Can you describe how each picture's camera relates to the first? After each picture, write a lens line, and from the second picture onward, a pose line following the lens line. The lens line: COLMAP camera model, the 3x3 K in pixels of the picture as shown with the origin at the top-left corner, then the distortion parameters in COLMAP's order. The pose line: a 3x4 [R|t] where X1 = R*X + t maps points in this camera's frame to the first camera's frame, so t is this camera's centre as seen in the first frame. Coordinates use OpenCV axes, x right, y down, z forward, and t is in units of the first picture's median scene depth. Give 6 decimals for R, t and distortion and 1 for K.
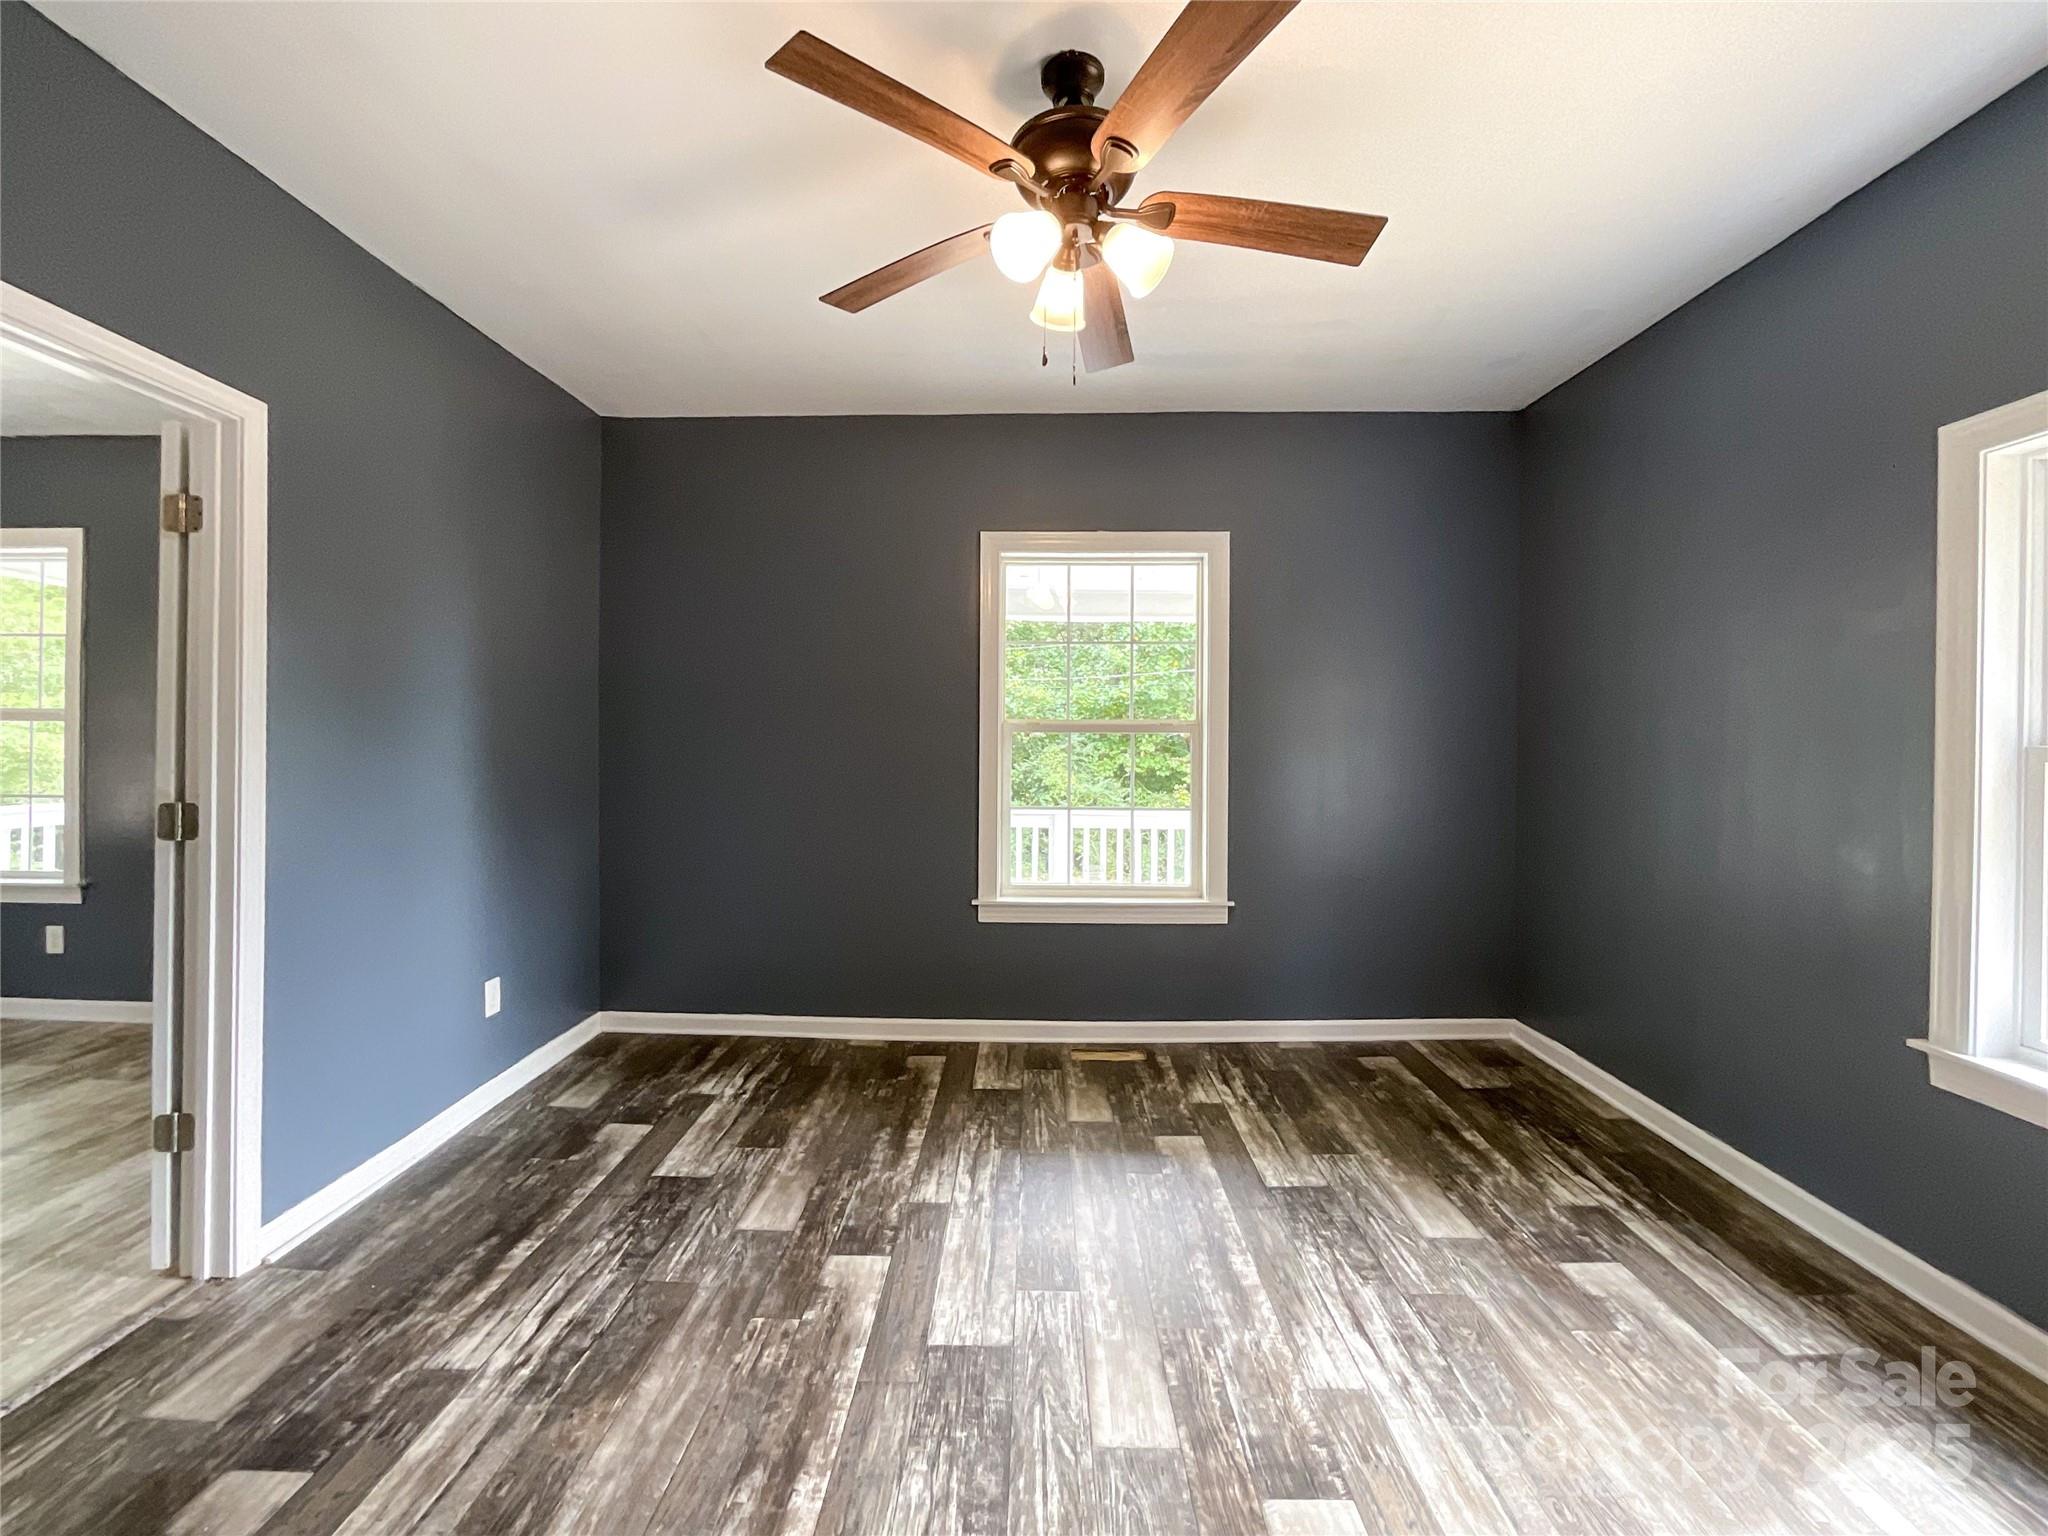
lens RADIAL K [[866.2, 0, 1033.4], [0, 866.2, 768.0], [0, 0, 1]] dist [-0.037162, 0.021607]
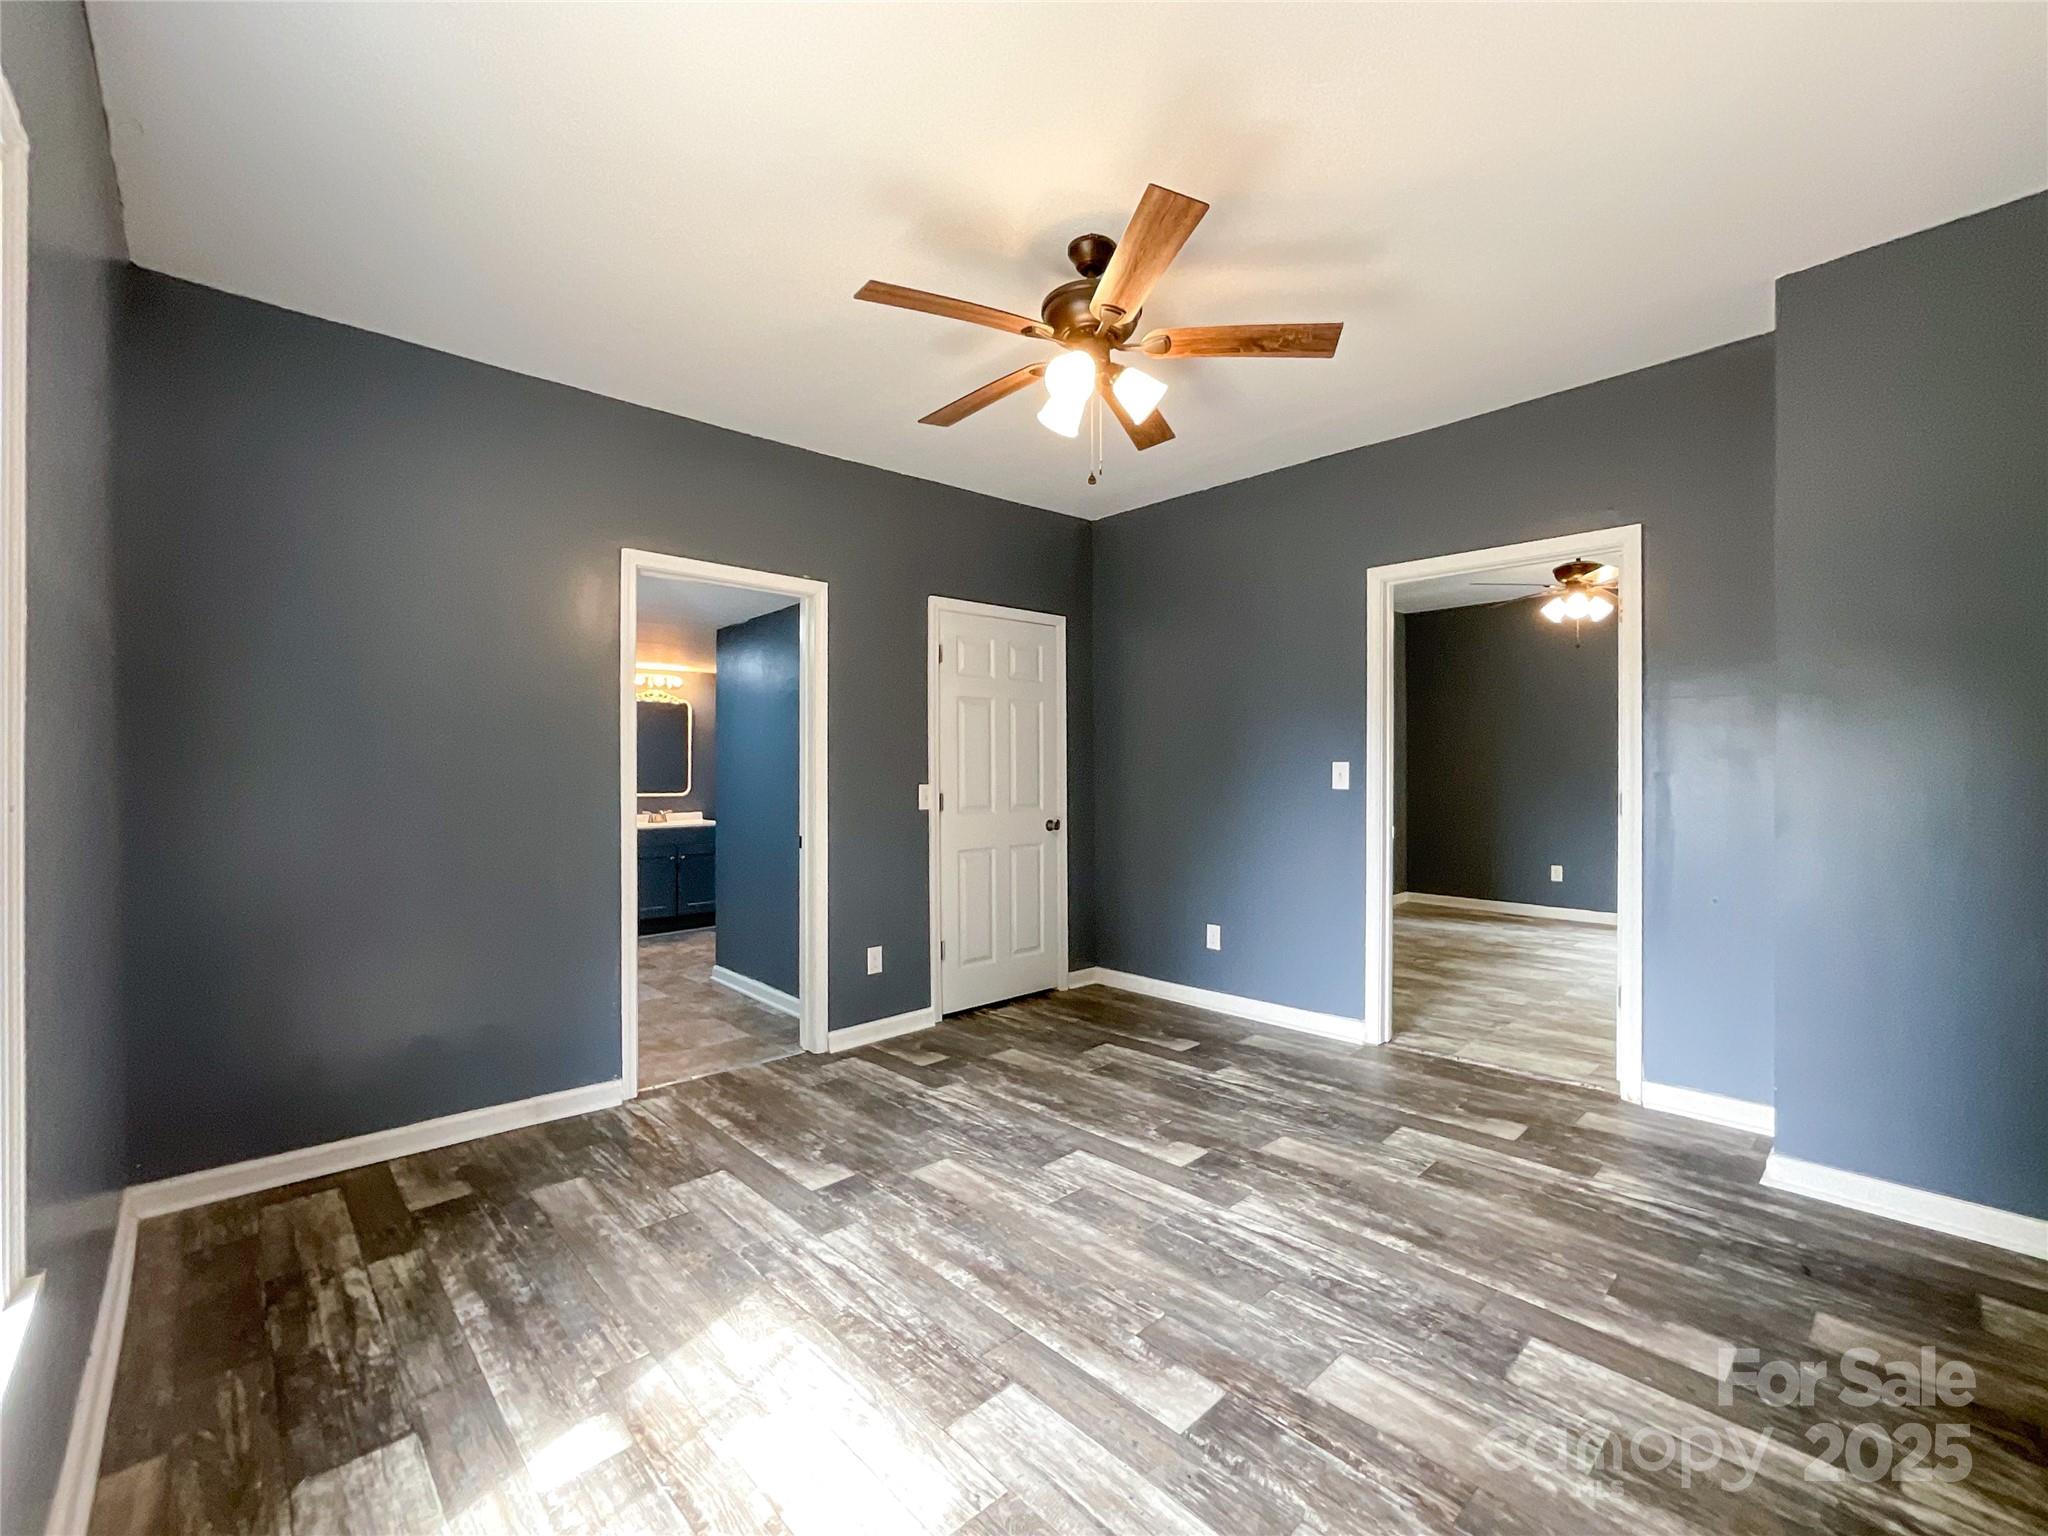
lens RADIAL K [[865.6, 0, 1018.8], [0, 865.6, 751.0], [0, 0, 1]] dist [-0.006426, 0.001145]
pose [[-0.726537, -0.006018, -0.687101, 0.976362], [-0.006782, 0.999976, -0.001588, -0.041270], [0.687094, 0.003506, -0.726560, 1.947210]]
